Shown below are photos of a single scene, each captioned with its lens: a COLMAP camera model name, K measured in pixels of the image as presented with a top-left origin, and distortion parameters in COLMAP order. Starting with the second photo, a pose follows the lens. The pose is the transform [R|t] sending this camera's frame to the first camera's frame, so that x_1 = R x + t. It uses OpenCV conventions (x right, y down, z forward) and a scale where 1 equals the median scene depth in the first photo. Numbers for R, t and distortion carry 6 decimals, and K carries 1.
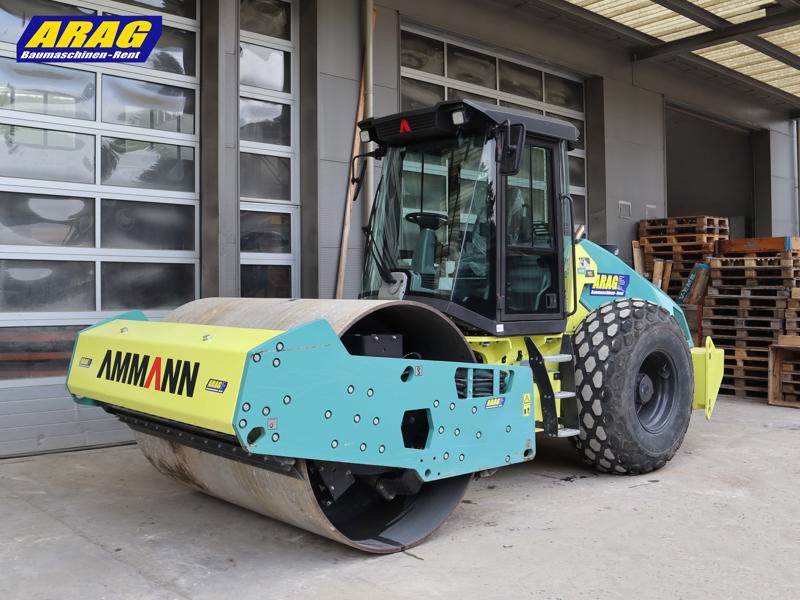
lens RADIAL K [[779.6, 0, 400.0], [0, 779.6, 300.0], [0, 0, 1]] dist [-0.049865, 0.022037]
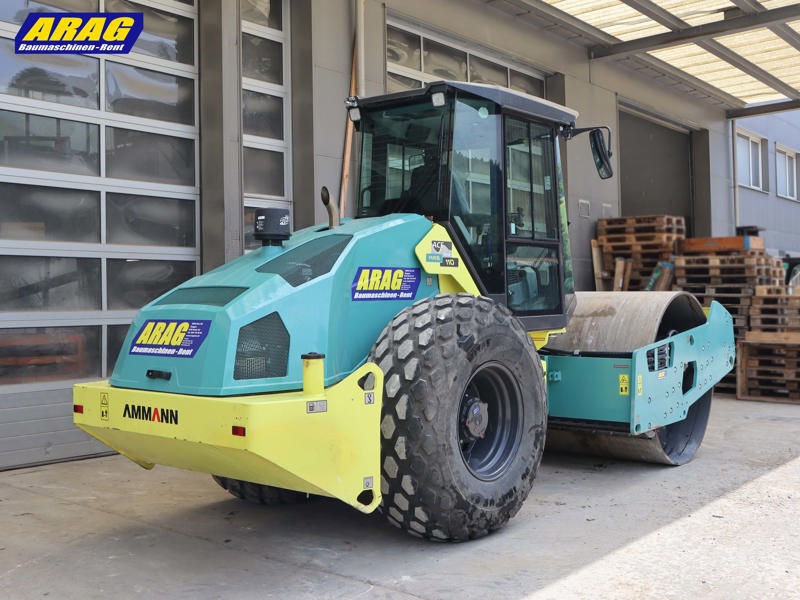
lens RADIAL K [[857.6, 0, 400.0], [0, 857.6, 300.0], [0, 0, 1]] dist [0.000698, -0.011457]
pose [[0.988872, -0.005627, 0.148659, -0.121603], [0.006497, 0.999965, -0.005364, 0.005881], [-0.148624, 0.006270, 0.988874, -0.059312]]
